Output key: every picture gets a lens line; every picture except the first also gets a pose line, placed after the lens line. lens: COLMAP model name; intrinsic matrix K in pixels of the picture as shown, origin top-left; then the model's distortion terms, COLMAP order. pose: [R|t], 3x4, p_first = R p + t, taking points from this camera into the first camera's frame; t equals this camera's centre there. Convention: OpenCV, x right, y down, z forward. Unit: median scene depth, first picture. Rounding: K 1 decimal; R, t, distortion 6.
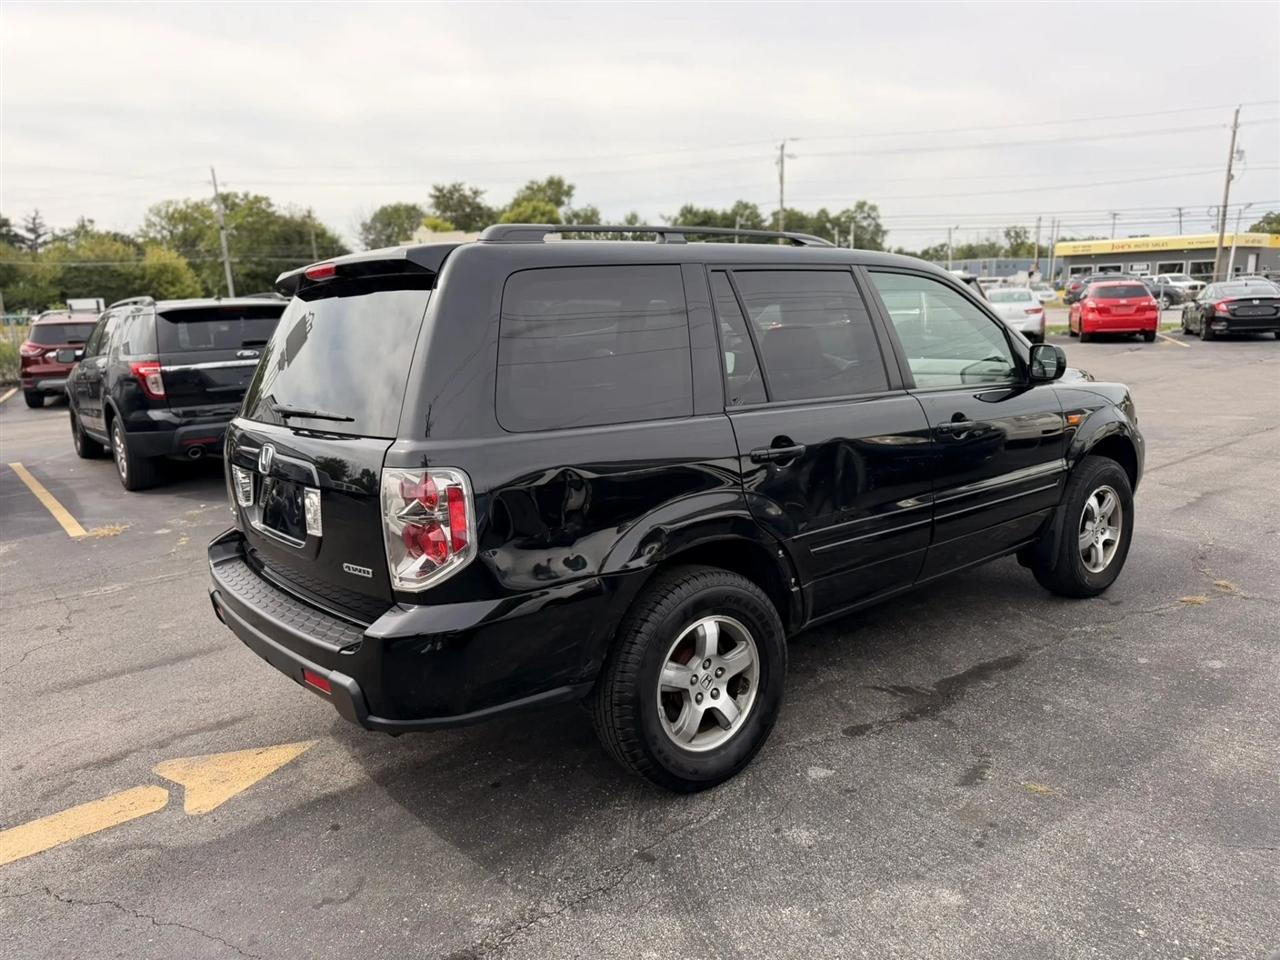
lens RADIAL K [[908.1, 0, 632.4], [0, 908.1, 489.0], [0, 0, 1]] dist [0.024407, -0.034357]
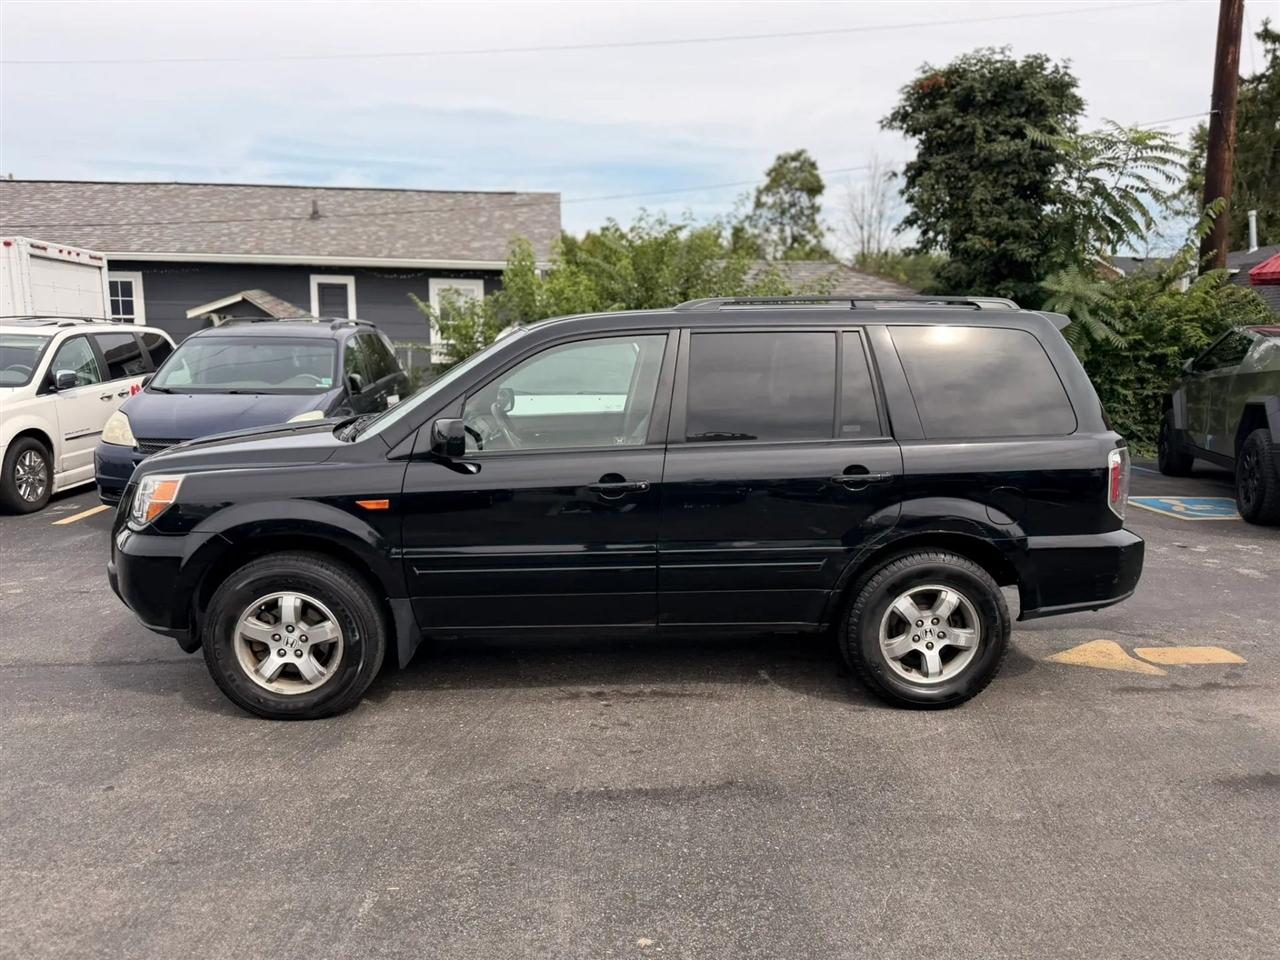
lens RADIAL K [[908.1, 0, 638.6], [0, 908.1, 486.7], [0, 0, 1]] dist [0.024407, -0.034357]
pose [[-0.812334, -0.052972, 0.580782, -0.657391], [0.138717, 0.949734, 0.280646, -0.453629], [-0.566455, 0.308543, -0.764153, 2.399171]]
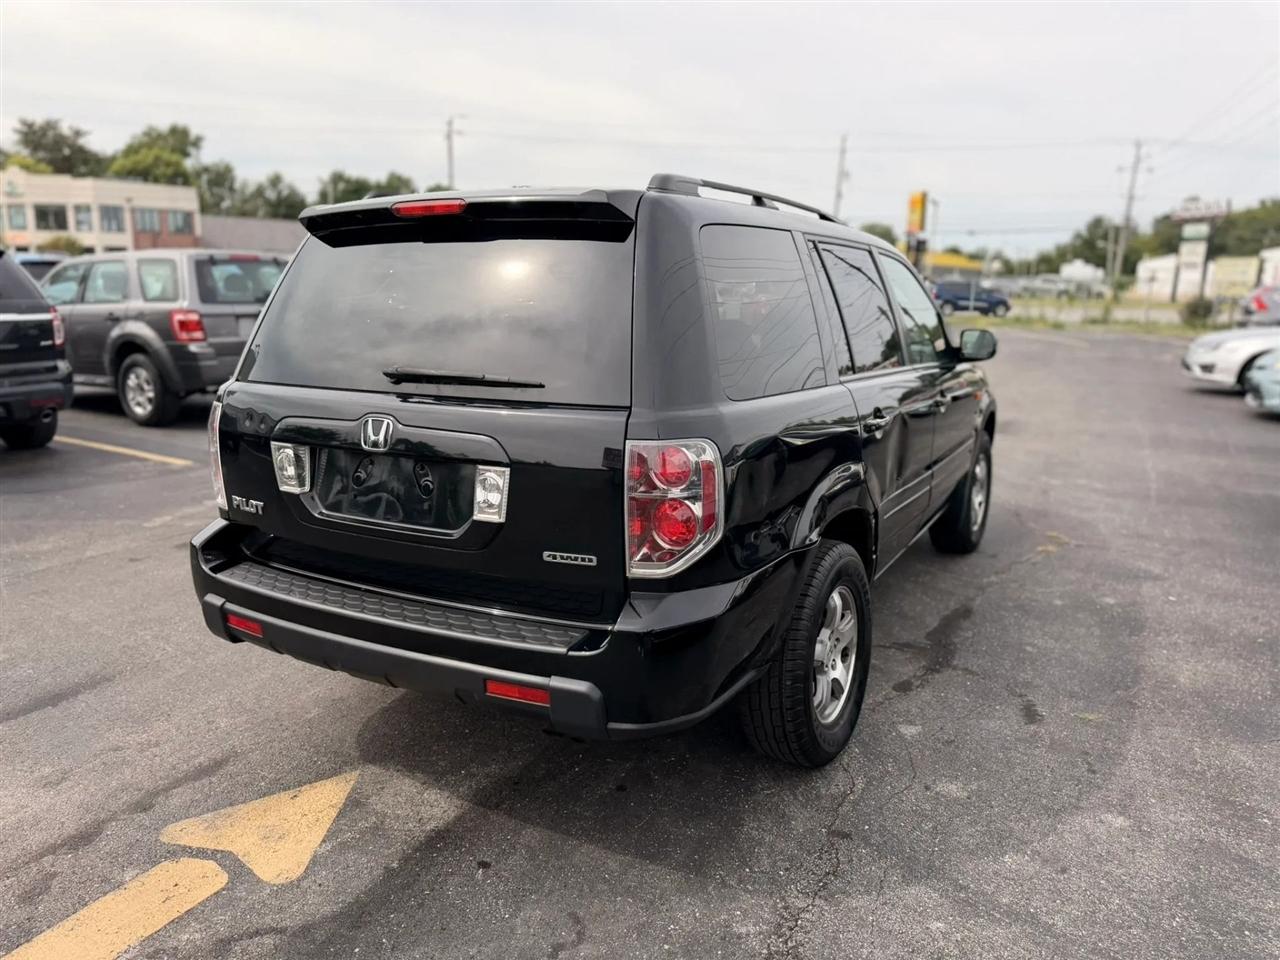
lens RADIAL K [[908.1, 0, 643.7], [0, 908.1, 479.2], [0, 0, 1]] dist [0.024407, -0.034357]
pose [[0.926709, -0.025903, 0.374886, -0.425193], [0.022024, 0.999650, 0.014627, 0.001680], [-0.375133, -0.005299, 0.926956, 0.133727]]
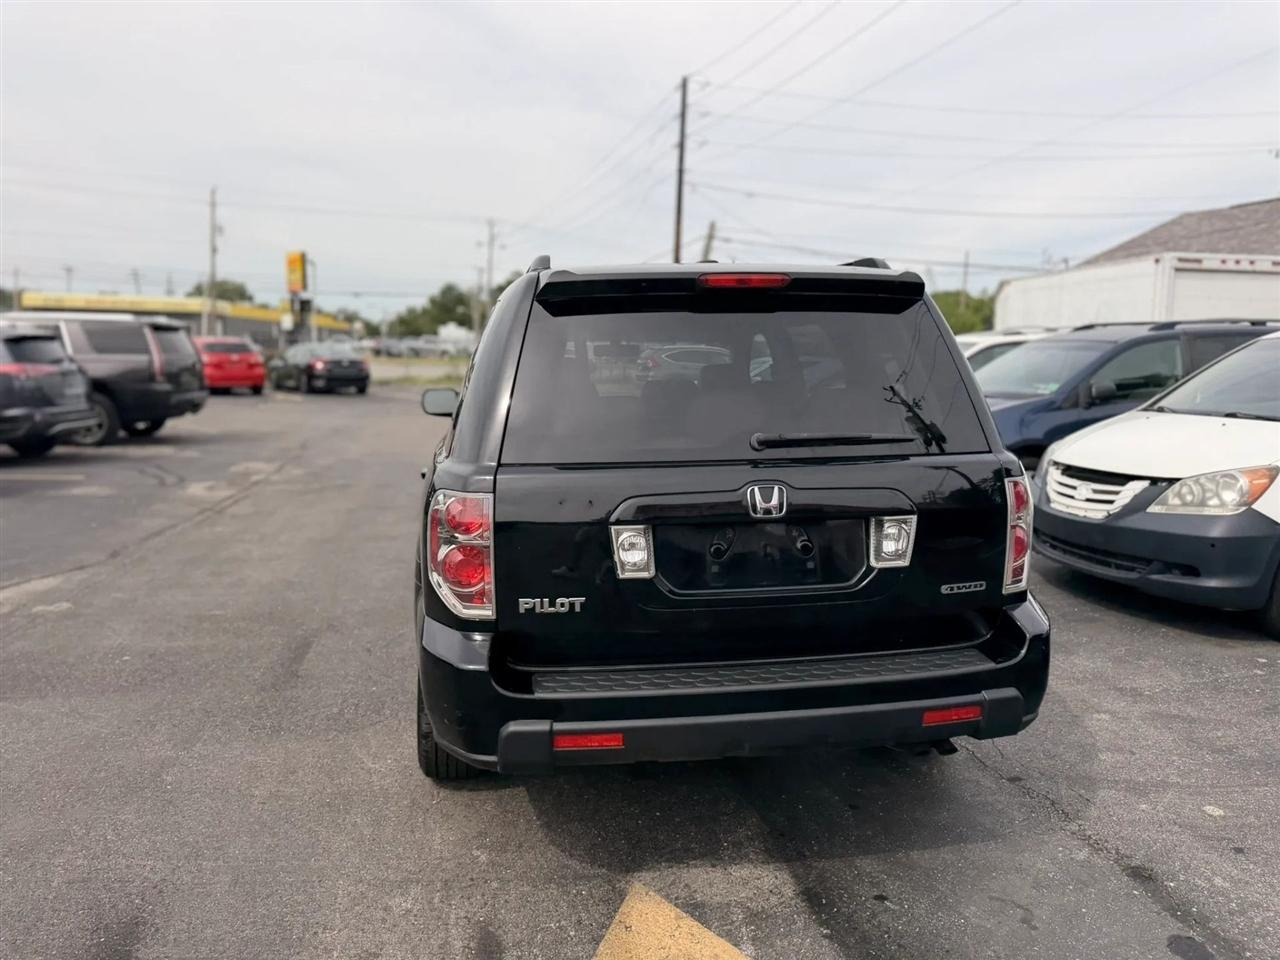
lens RADIAL K [[908.1, 0, 644.1], [0, 908.1, 474.9], [0, 0, 1]] dist [0.024407, -0.034357]
pose [[0.495033, -0.070214, 0.866033, -1.014764], [0.137014, 0.990567, 0.001992, -0.063529], [-0.858003, 0.117673, 0.499983, 0.600096]]
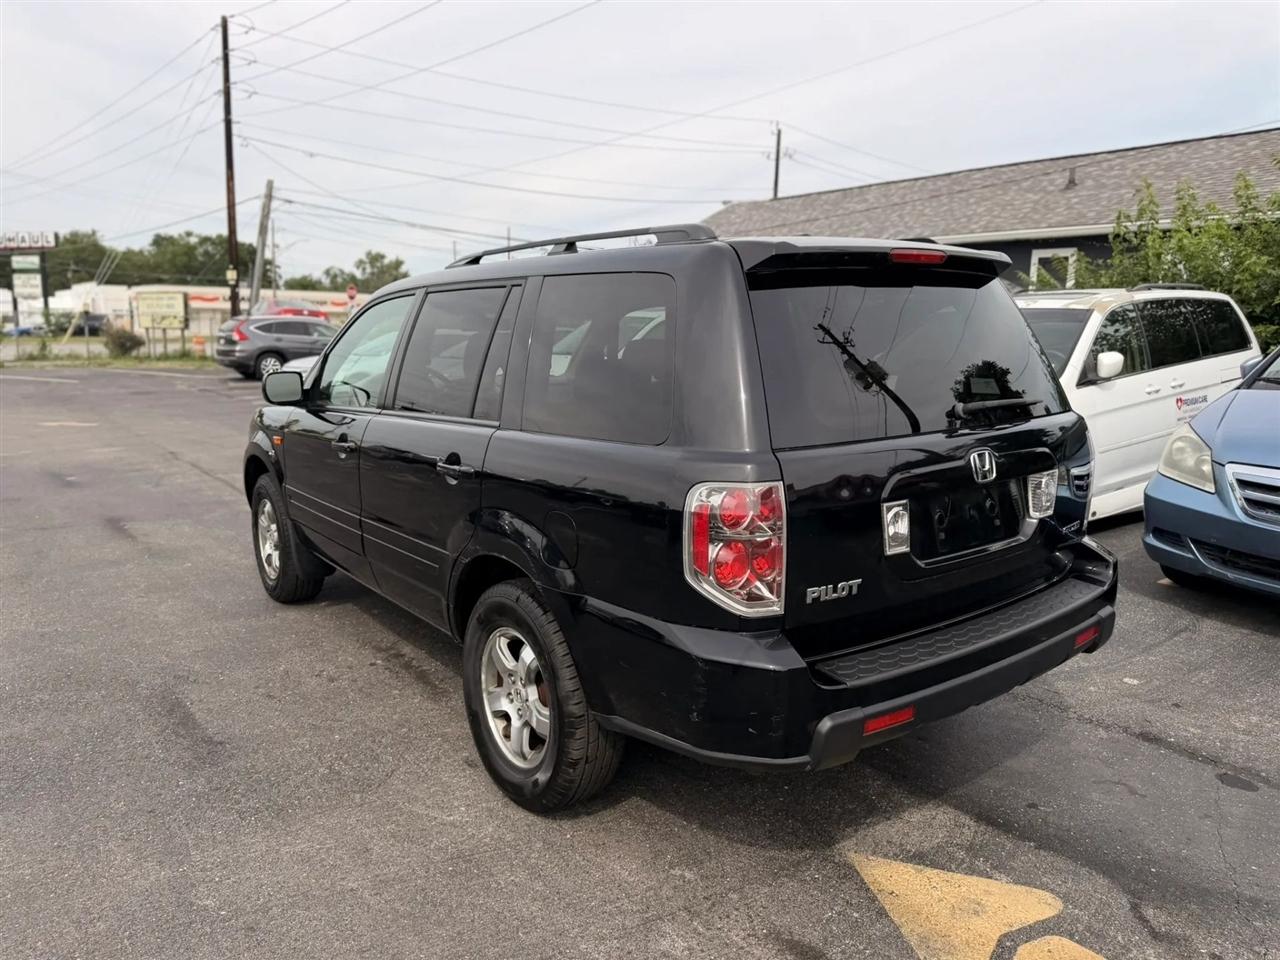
lens RADIAL K [[908.1, 0, 645.8], [0, 908.1, 473.9], [0, 0, 1]] dist [0.024407, -0.034357]
pose [[0.030329, -0.118510, 0.992490, -1.119810], [0.188778, 0.975756, 0.110743, -0.160159], [-0.981551, 0.184002, 0.051966, 1.113864]]
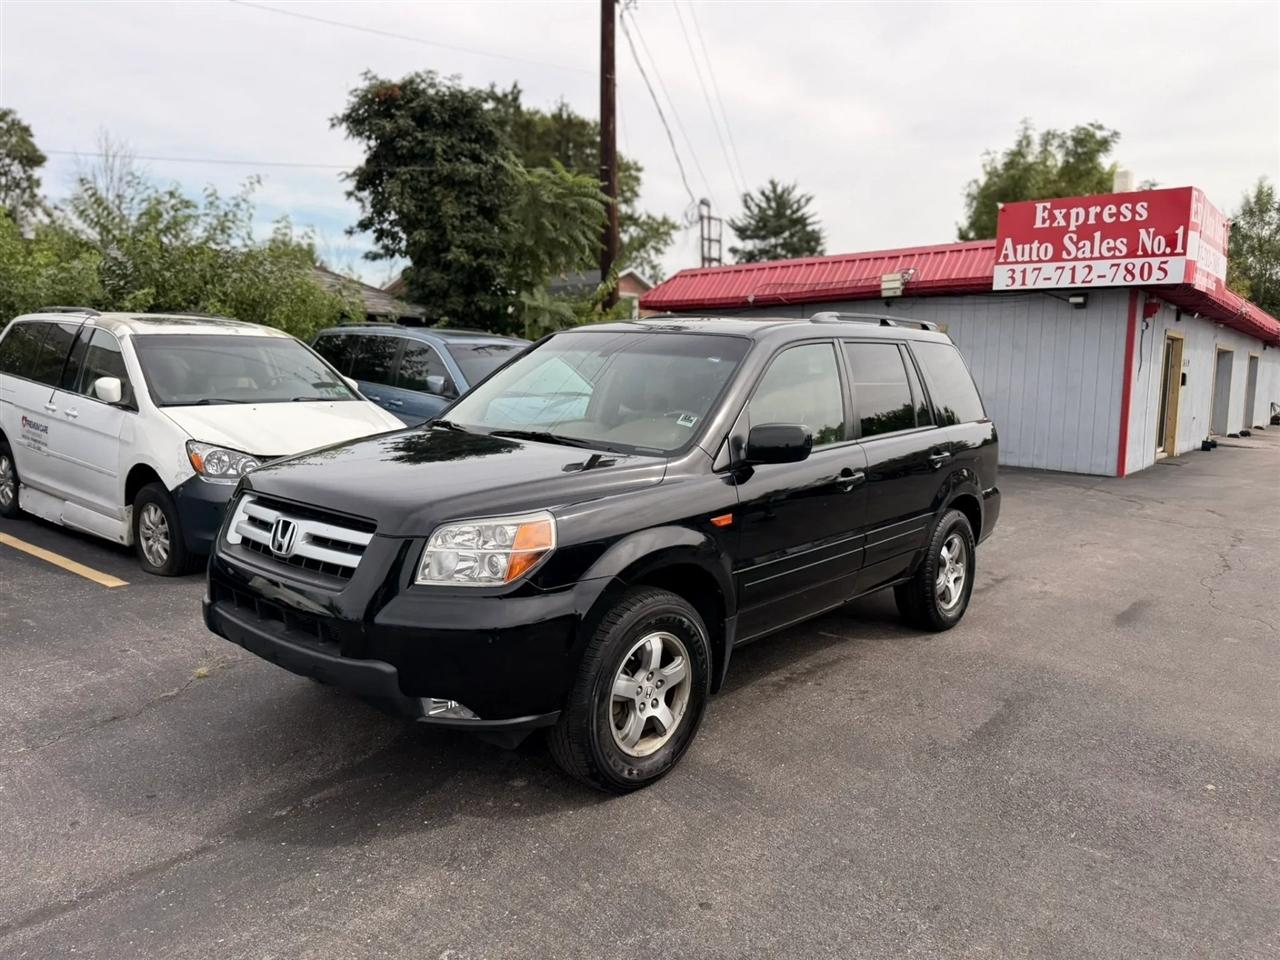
lens RADIAL K [[908.1, 0, 646.5], [0, 908.1, 480.3], [0, 0, 1]] dist [0.024407, -0.034357]
pose [[-0.982518, 0.042346, -0.181286, 0.532881], [-0.018653, 0.946495, 0.322180, -0.538792], [0.185229, 0.319930, -0.929158, 2.666956]]
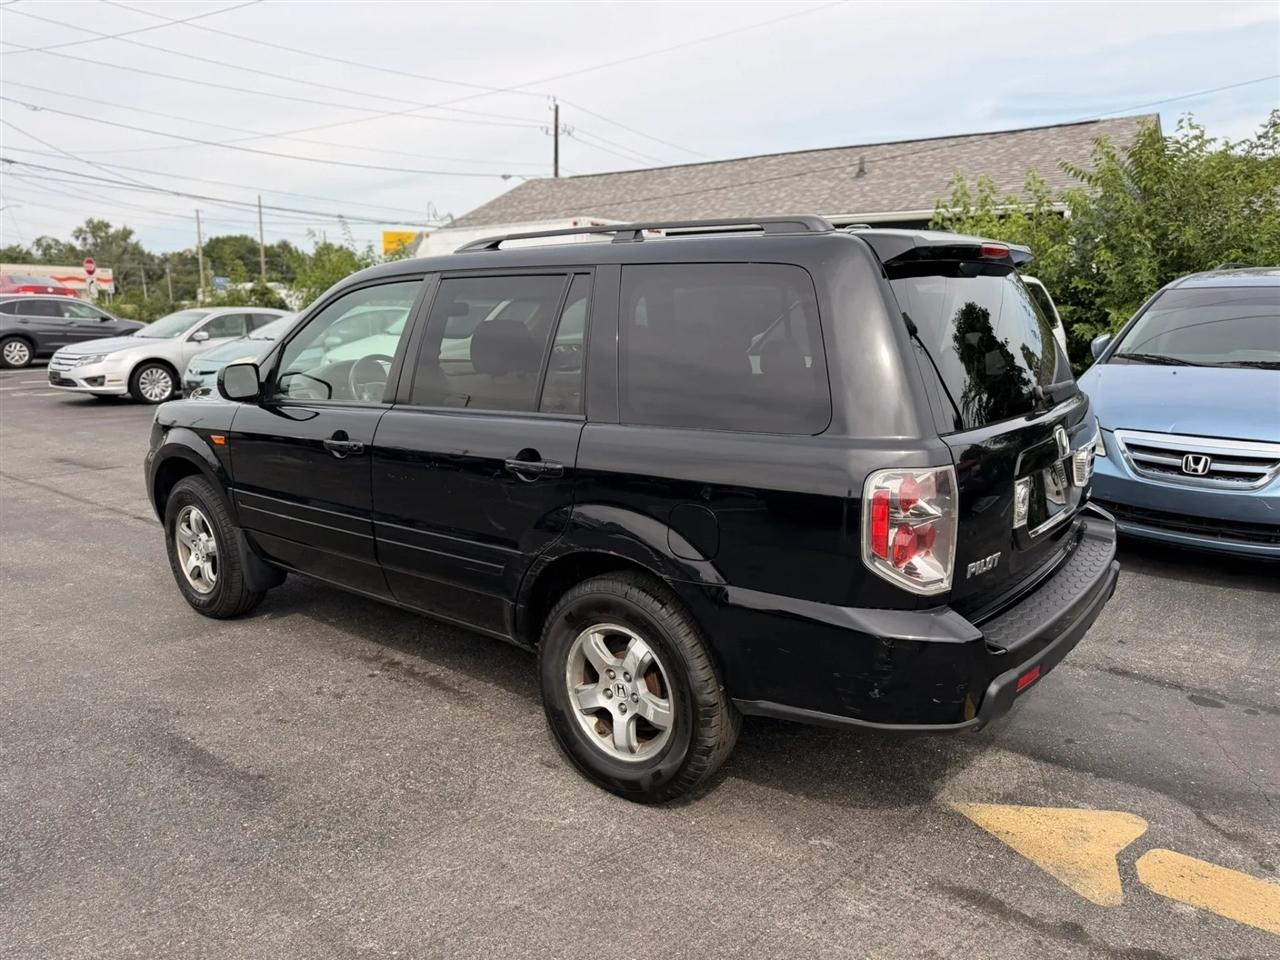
lens RADIAL K [[908.1, 0, 643.8], [0, 908.1, 481.6], [0, 0, 1]] dist [0.024407, -0.034357]
pose [[-0.213077, -0.145984, 0.966068, -1.093140], [0.195347, 0.962444, 0.188523, -0.229507], [-0.957307, 0.228889, -0.176557, 1.405622]]
